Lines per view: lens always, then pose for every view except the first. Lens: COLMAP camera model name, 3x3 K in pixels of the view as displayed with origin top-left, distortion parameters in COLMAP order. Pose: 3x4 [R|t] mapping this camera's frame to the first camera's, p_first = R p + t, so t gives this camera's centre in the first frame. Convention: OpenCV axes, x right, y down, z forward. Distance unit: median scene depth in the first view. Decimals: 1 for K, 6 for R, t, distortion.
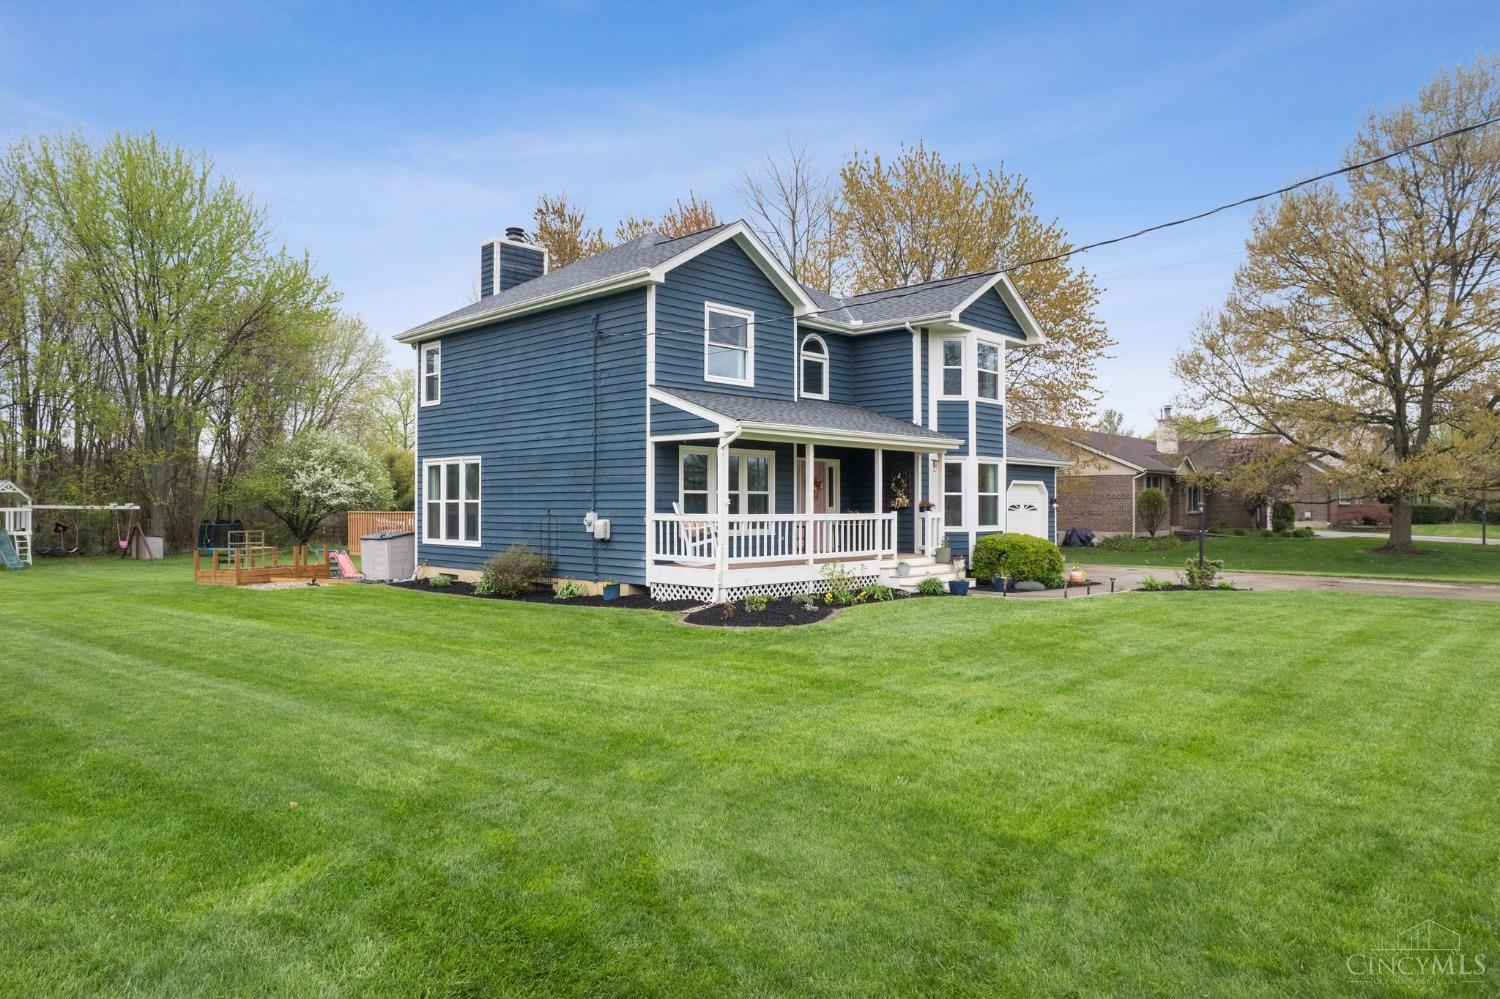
lens RADIAL K [[969.4, 0, 750.0], [0, 969.4, 499.5], [0, 0, 1]] dist [-0.074059, 0.074541]
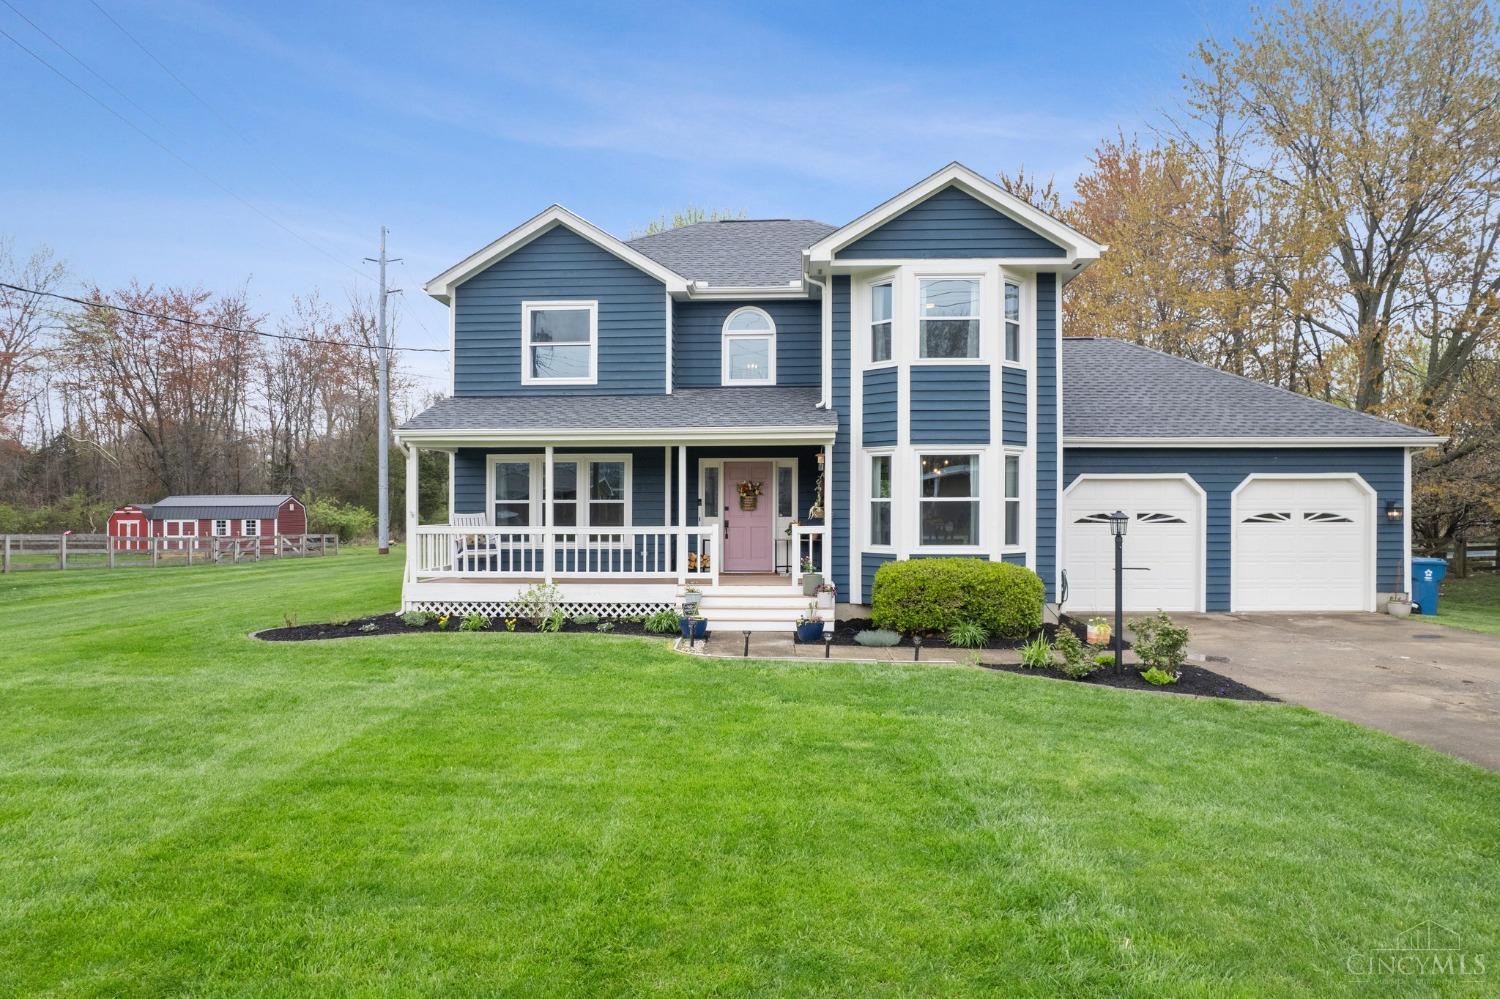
lens RADIAL K [[969.4, 0, 750.0], [0, 969.4, 499.5], [0, 0, 1]] dist [-0.074059, 0.074541]
pose [[0.652283, -0.010335, -0.757905, 0.696606], [0.006984, 0.999947, -0.007624, -0.001246], [0.757943, -0.000320, 0.652320, 0.469269]]
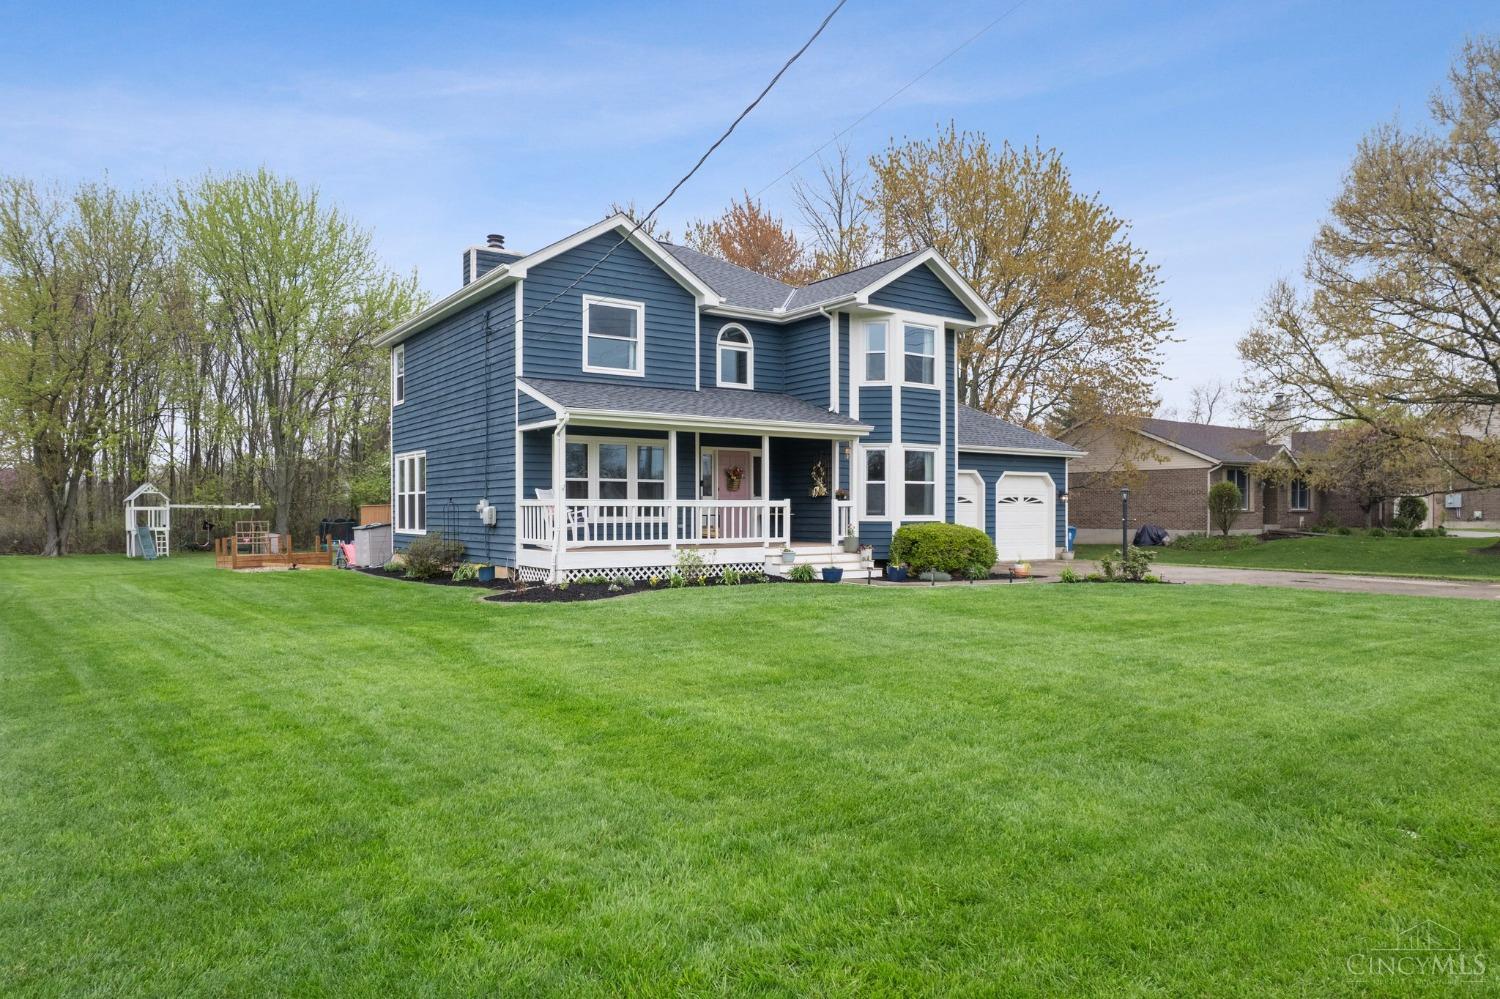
lens RADIAL K [[972.4, 0, 747.7], [0, 972.4, 522.2], [0, 0, 1]] dist [-0.034080, 0.001354]
pose [[0.980415, 0.000423, -0.196944, 0.280500], [0.002988, 0.999851, 0.017019, 0.017619], [0.196922, -0.017274, 0.980267, 0.014482]]
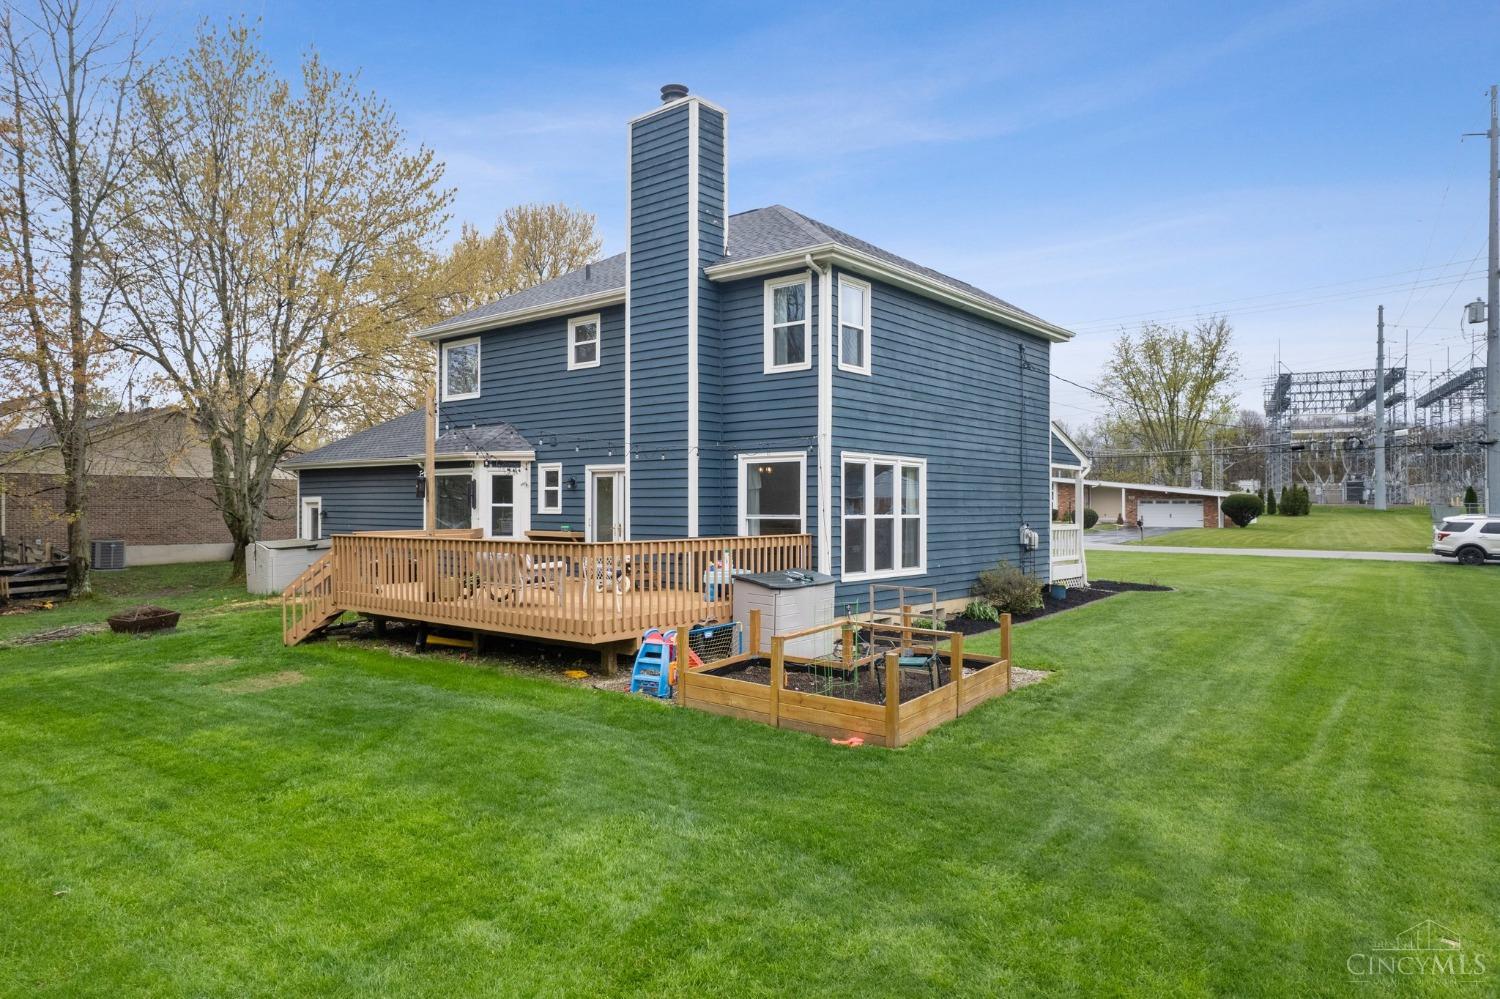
lens RADIAL K [[969.4, 0, 750.0], [0, 969.4, 499.5], [0, 0, 1]] dist [-0.074059, 0.074541]
pose [[-0.069521, 0.005417, 0.997566, -1.055010], [-0.010418, 0.999927, -0.006156, -0.005399], [-0.997526, -0.010820, -0.069460, 1.188324]]
